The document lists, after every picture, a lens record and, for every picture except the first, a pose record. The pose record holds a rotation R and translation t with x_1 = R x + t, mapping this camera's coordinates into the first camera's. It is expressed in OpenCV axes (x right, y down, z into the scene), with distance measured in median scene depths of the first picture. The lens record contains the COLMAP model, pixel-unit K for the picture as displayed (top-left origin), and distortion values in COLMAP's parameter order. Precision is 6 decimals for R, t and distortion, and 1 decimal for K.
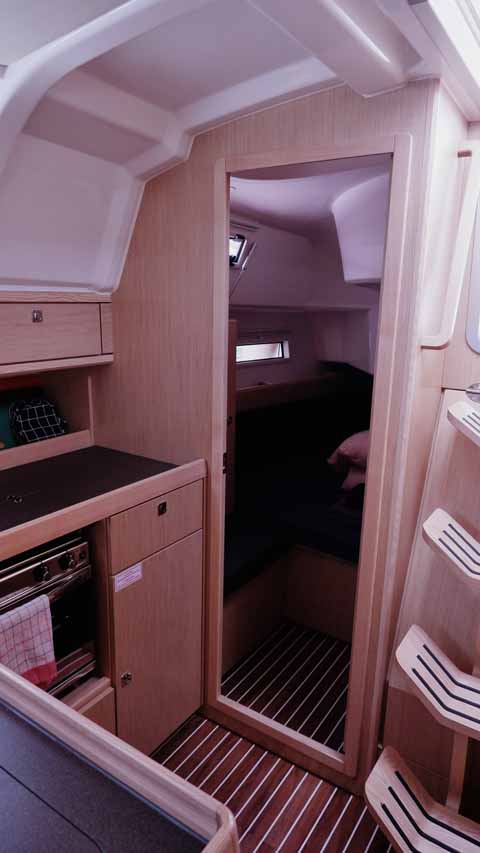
lens RADIAL K [[553.7, 0, 240.0], [0, 553.7, 426.5], [0, 0, 1]] dist [-0.002757, -0.005765]
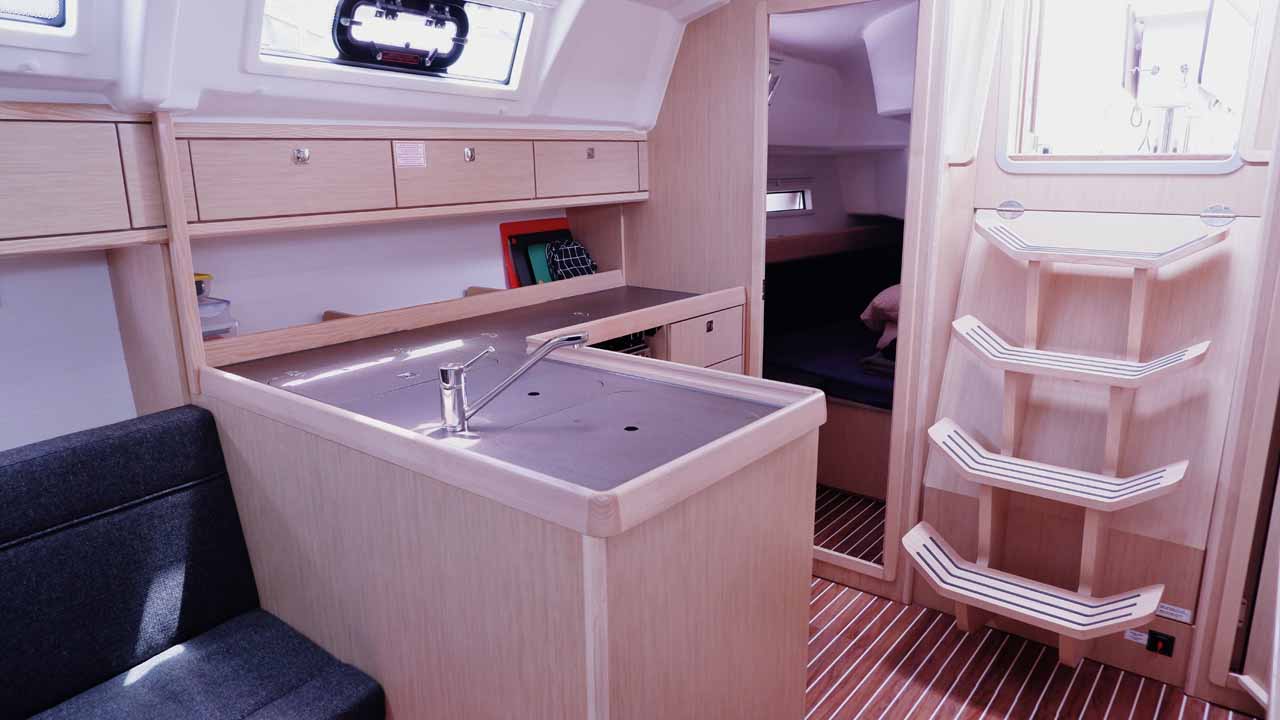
lens RADIAL K [[830.9, 0, 648.4], [0, 830.9, 353.4], [0, 0, 1]] dist [-0.002757, -0.005765]
pose [[0.996460, -0.012272, -0.083169, -0.106816], [0.012546, 0.999917, 0.002767, 0.166150], [0.083128, -0.003801, 0.996532, -0.536065]]
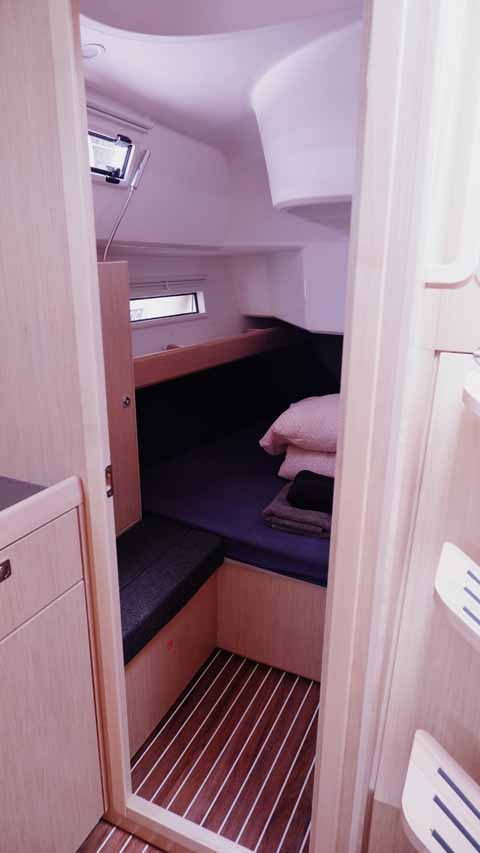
lens RADIAL K [[562.7, 0, 240.0], [0, 562.7, 426.5], [0, 0, 1]] dist [-0.011135, 0.000186]
pose [[0.989232, -0.058687, 0.134072, 0.035019], [0.048602, 0.995823, 0.077296, -0.036444], [-0.138049, -0.069947, 0.987952, 0.314108]]
